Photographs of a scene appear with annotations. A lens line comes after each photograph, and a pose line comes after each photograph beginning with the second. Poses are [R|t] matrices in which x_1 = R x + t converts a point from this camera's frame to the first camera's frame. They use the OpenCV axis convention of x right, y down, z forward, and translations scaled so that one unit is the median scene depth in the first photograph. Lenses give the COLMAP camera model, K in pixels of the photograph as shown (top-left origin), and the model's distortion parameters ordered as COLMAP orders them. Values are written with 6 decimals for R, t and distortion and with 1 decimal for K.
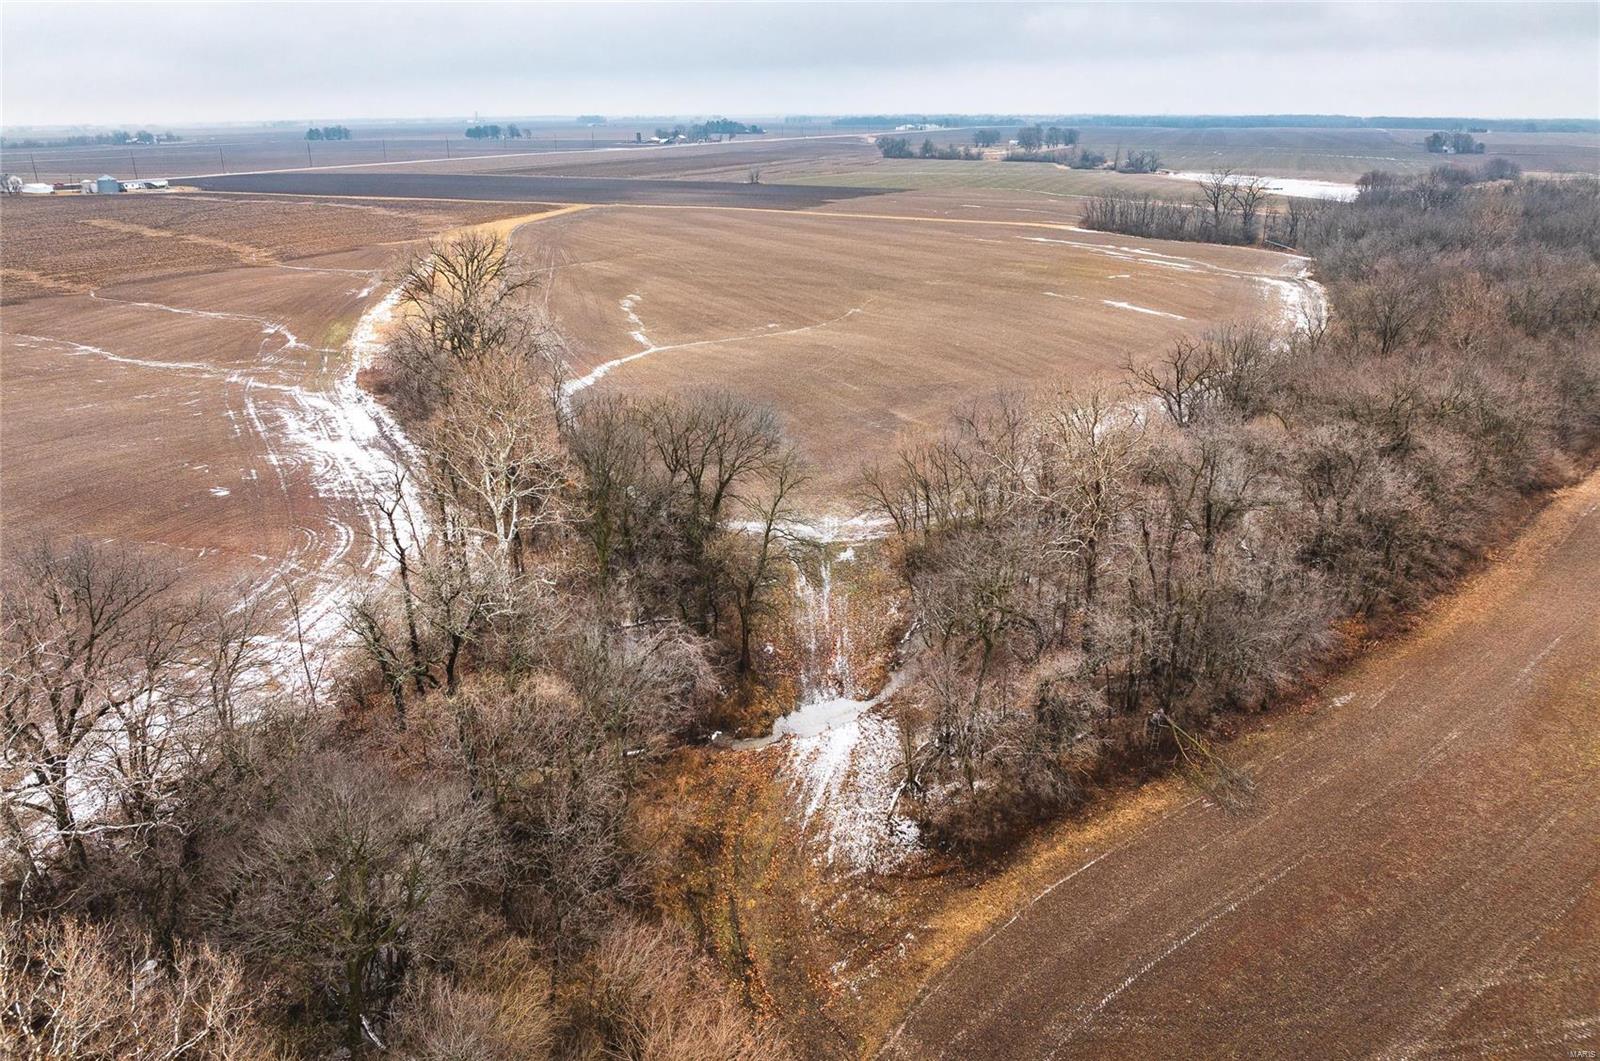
lens RADIAL K [[1131.1, 0, 812.0], [0, 1131.1, 528.1], [0, 0, 1]] dist [-0.052852, 0.028067]
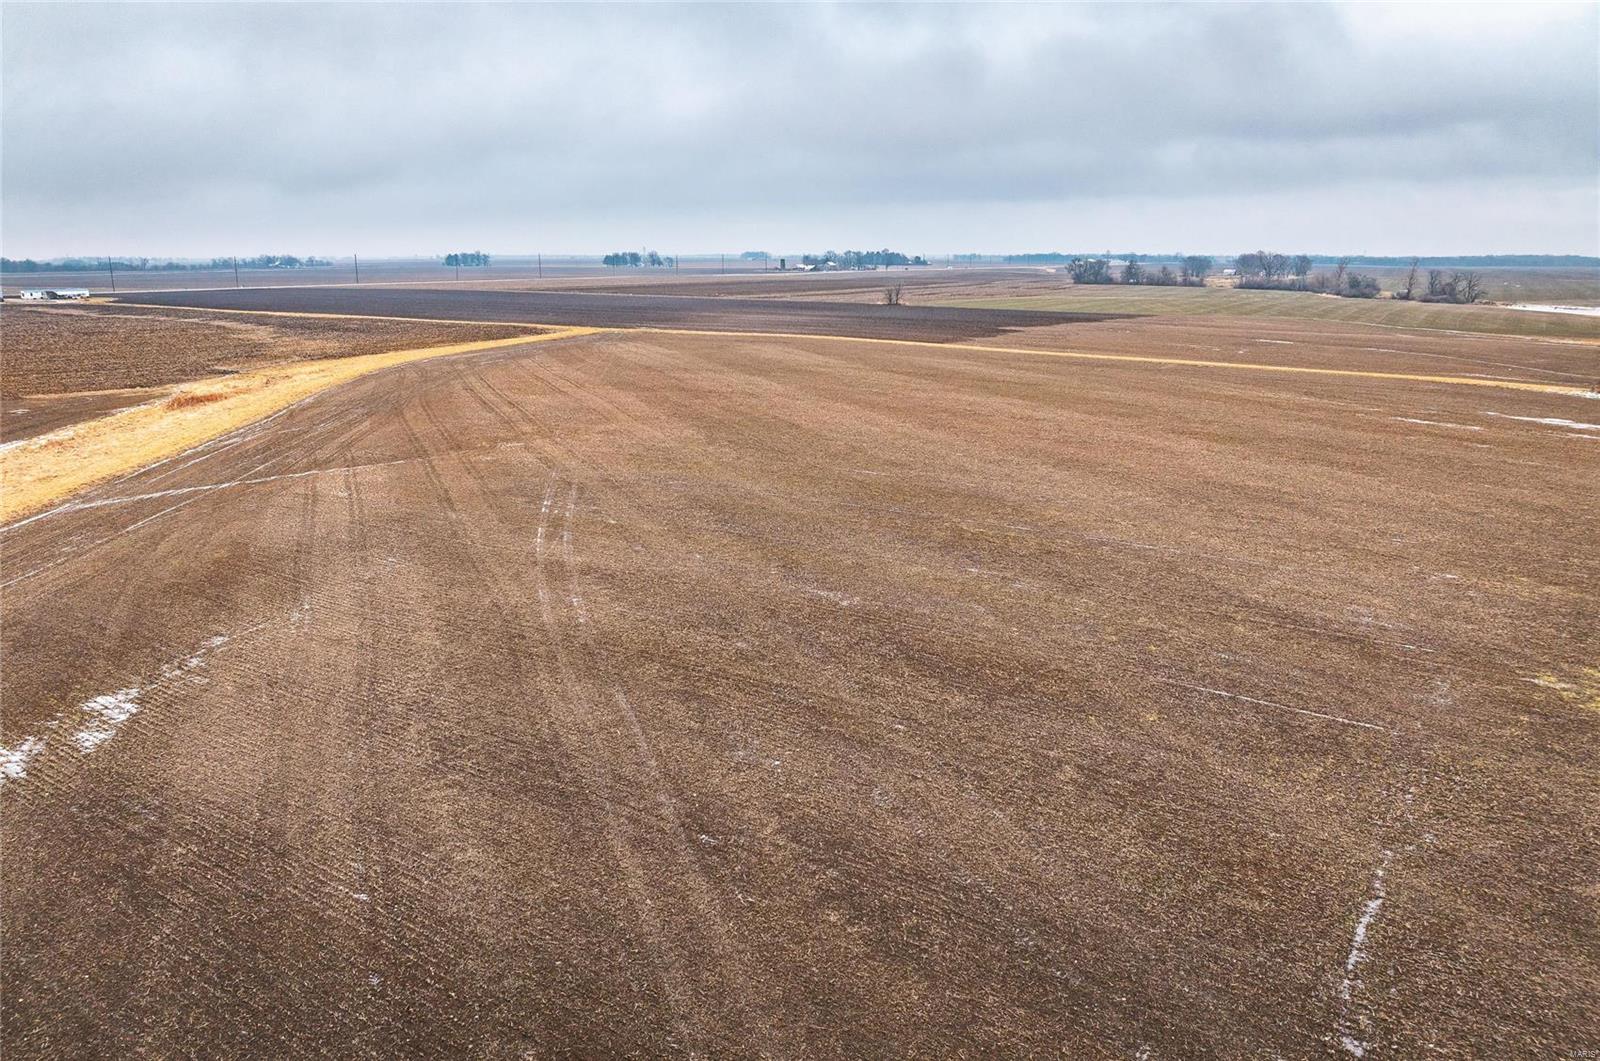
lens RADIAL K [[1131.1, 0, 799.8], [0, 1131.1, 522.2], [0, 0, 1]] dist [-0.052852, 0.028067]
pose [[0.987867, 0.038901, -0.150351, -0.000775], [-0.056972, 0.991400, -0.117818, -0.154523], [0.144475, 0.124954, 0.981587, 0.561775]]
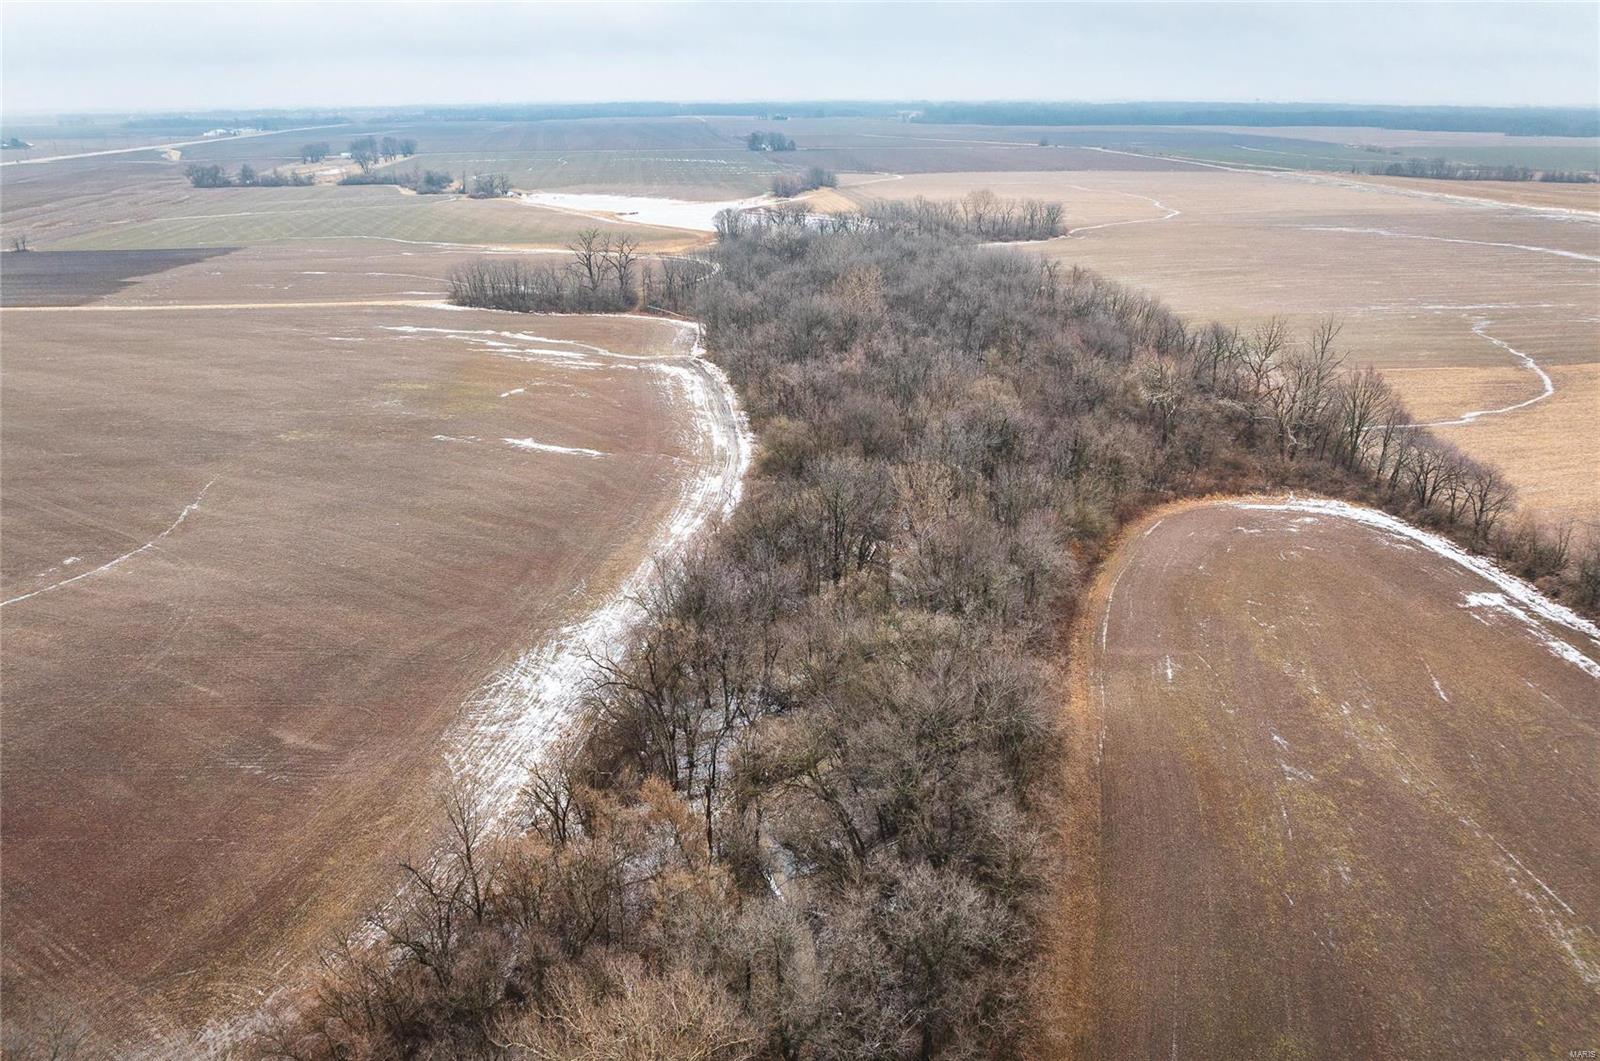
lens RADIAL K [[1131.1, 0, 810.3], [0, 1131.1, 499.2], [0, 0, 1]] dist [-0.052852, 0.028067]
pose [[0.854072, -0.178638, 0.488517, 0.018145], [0.183646, 0.982253, 0.038116, -0.096539], [-0.486657, 0.057161, 0.871721, 0.085006]]
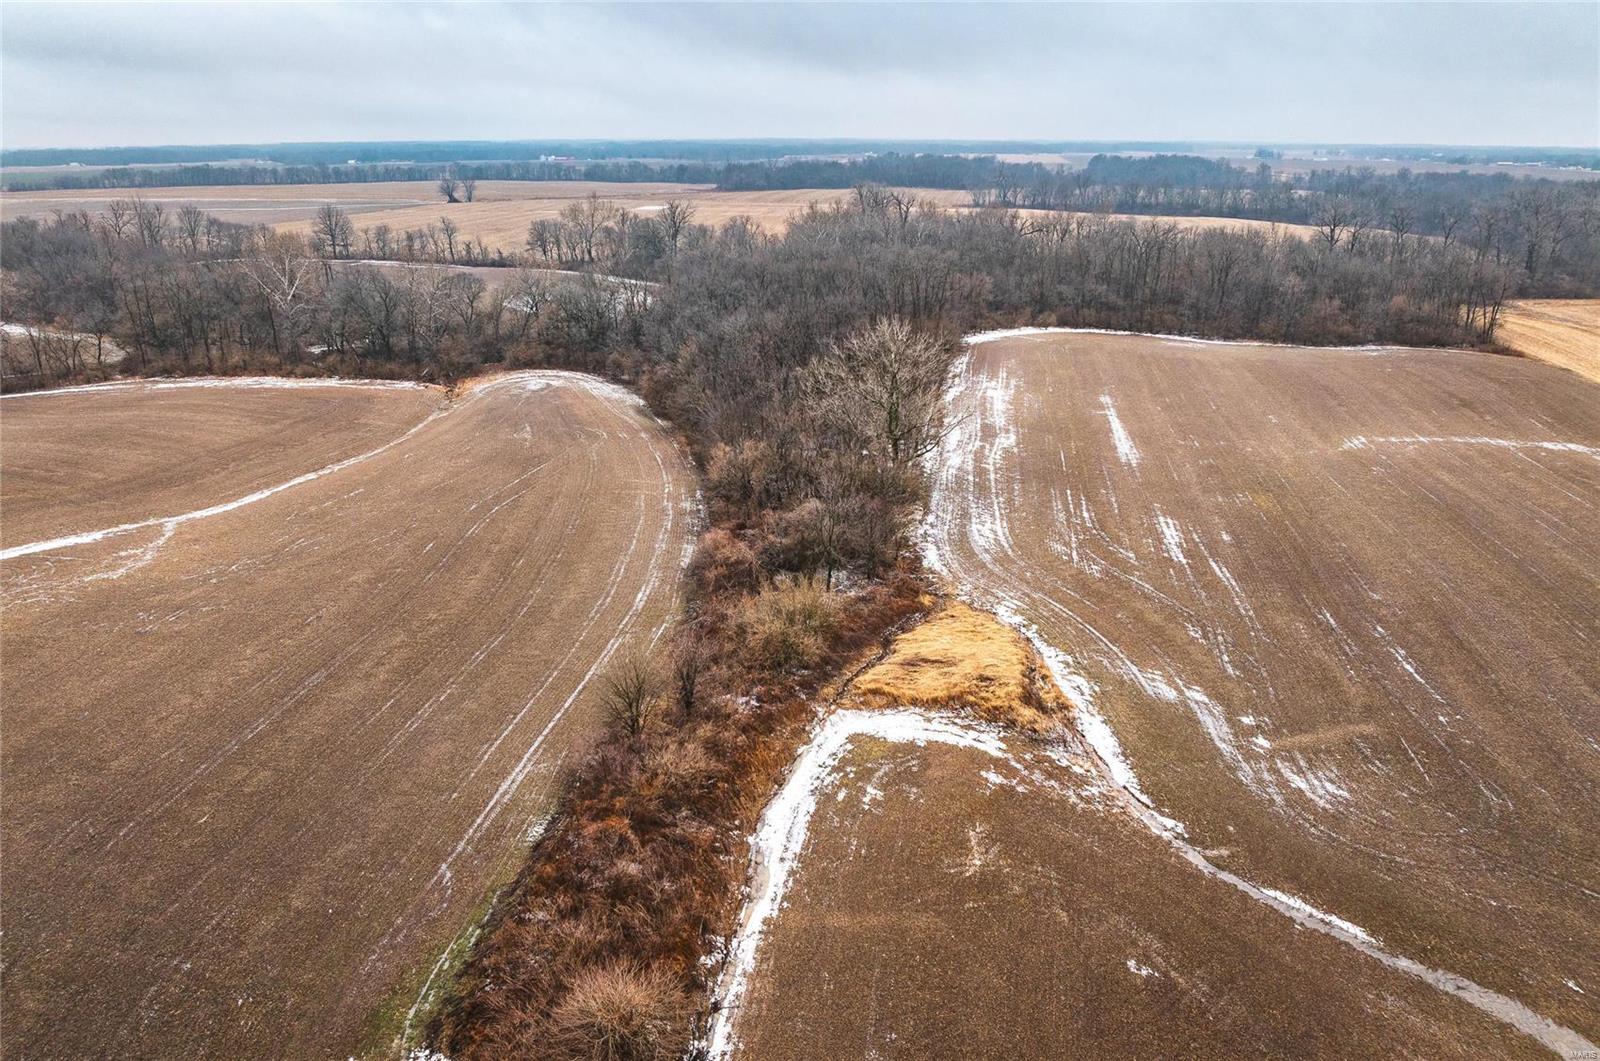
lens RADIAL K [[1131.1, 0, 800.4], [0, 1131.1, 519.1], [0, 0, 1]] dist [-0.052852, 0.028067]
pose [[-0.225490, -0.314385, 0.922126, -0.775173], [0.344247, 0.859735, 0.377293, -0.029412], [-0.911399, 0.402515, -0.085636, 0.053111]]
